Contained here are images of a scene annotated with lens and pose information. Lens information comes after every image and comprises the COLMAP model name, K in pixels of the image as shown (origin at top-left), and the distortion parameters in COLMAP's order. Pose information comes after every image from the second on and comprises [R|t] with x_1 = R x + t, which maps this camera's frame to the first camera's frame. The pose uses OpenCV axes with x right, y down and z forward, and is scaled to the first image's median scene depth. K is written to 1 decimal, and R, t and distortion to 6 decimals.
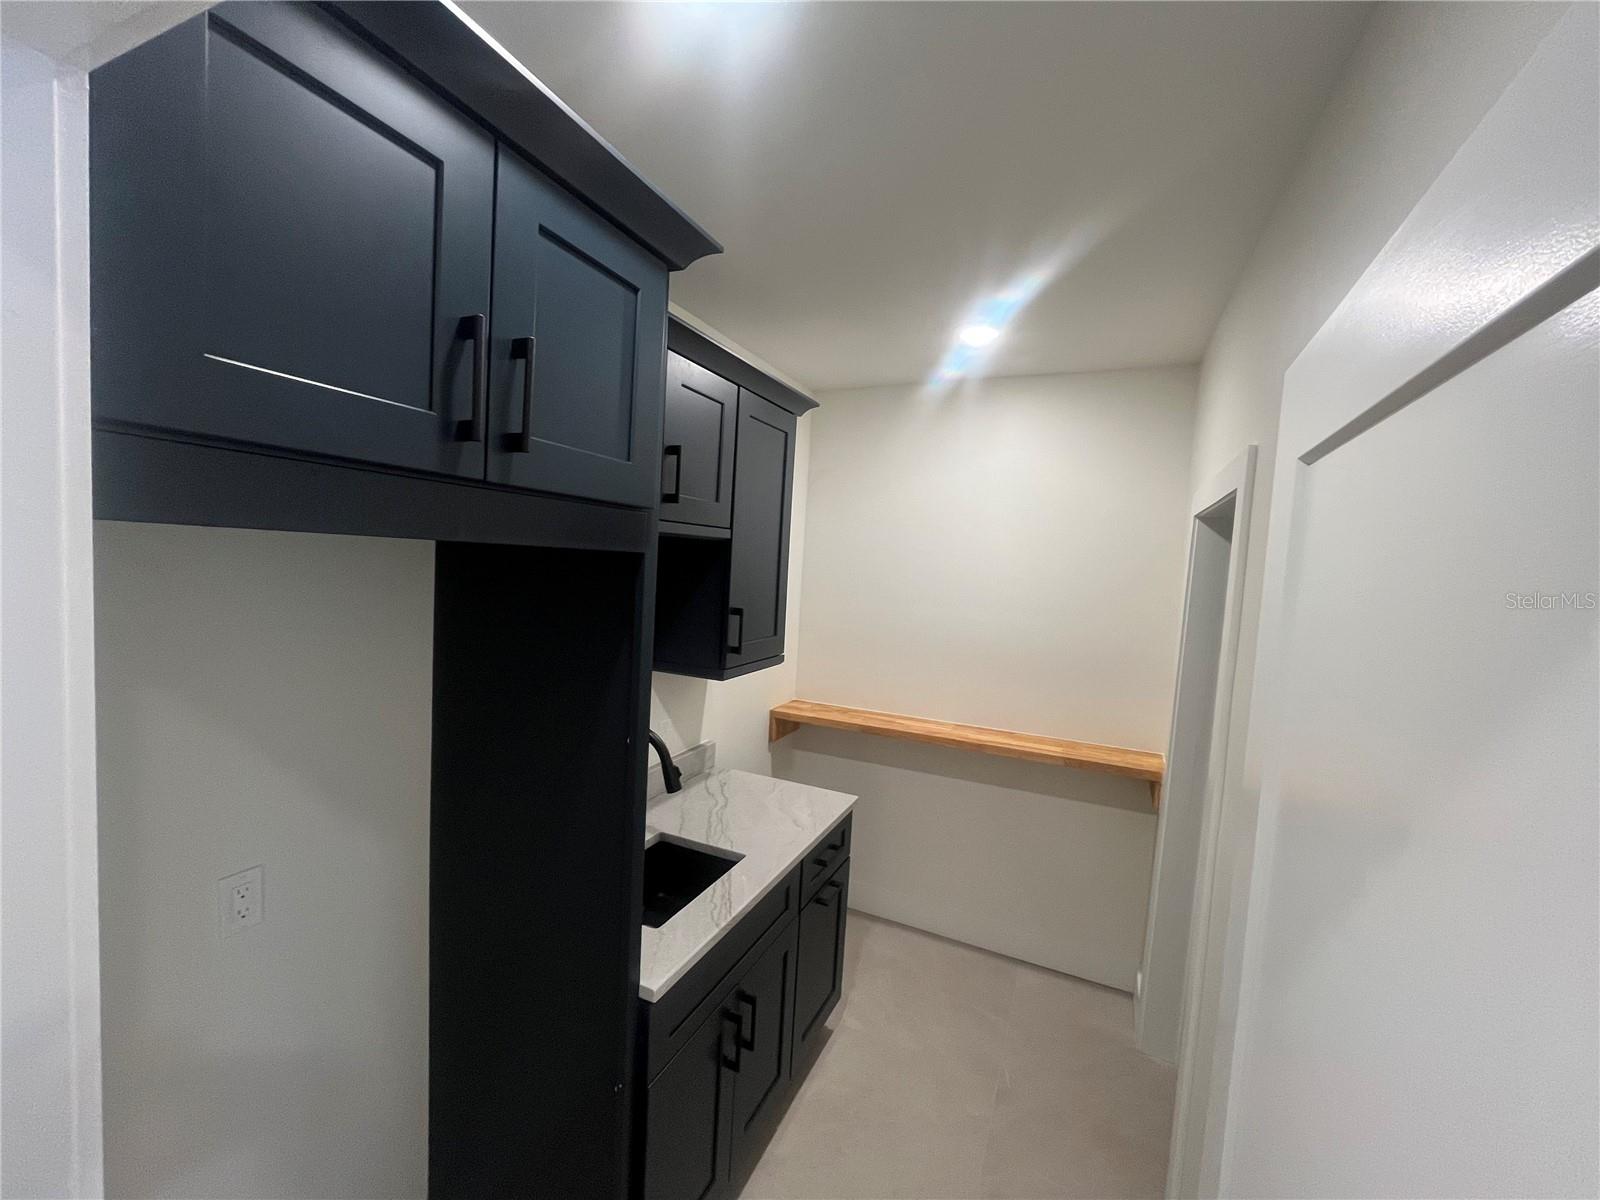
lens RADIAL K [[647.3, 0, 798.5], [0, 647.3, 599.9], [0, 0, 1]] dist [-0.002146, 0.000256]
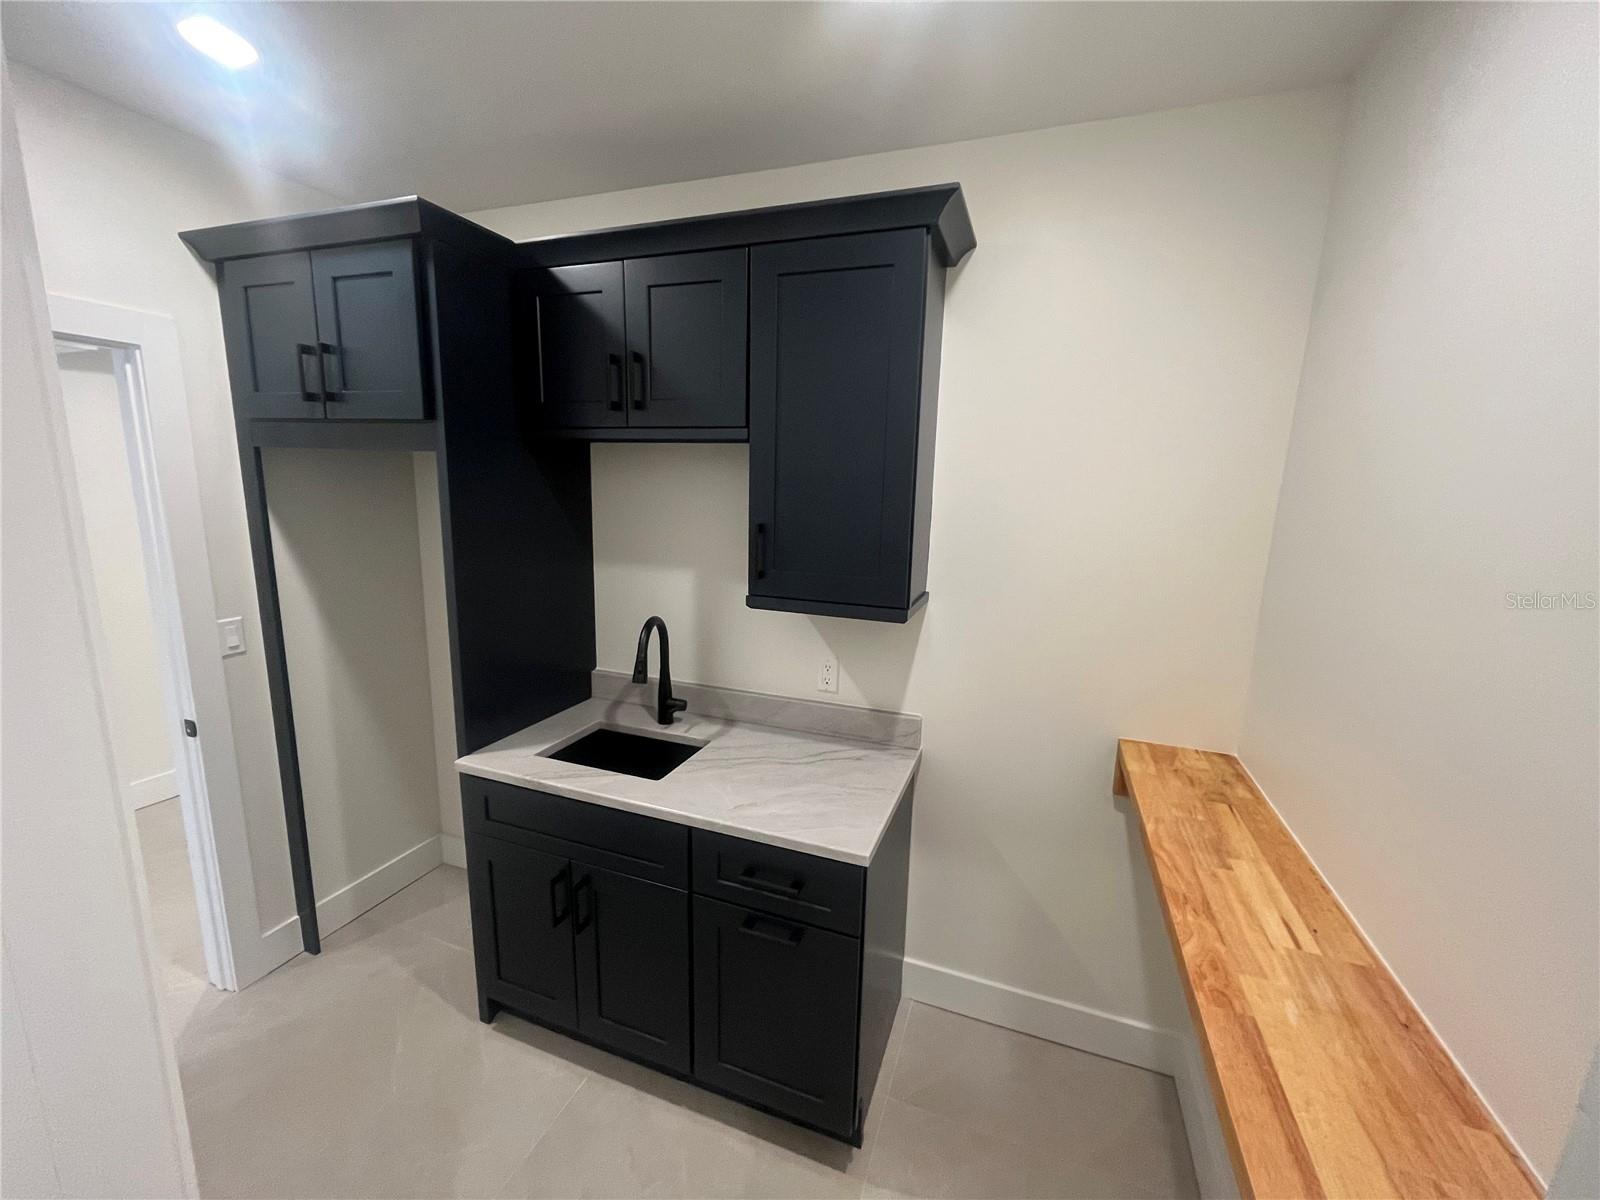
lens RADIAL K [[647.3, 0, 799.5], [0, 647.3, 600.5], [0, 0, 1]] dist [-0.002146, 0.000256]
pose [[0.070980, 0.127443, -0.989303, 0.689743], [-0.088824, 0.988672, 0.120988, 0.003984], [0.993515, 0.079286, 0.081495, 0.922402]]
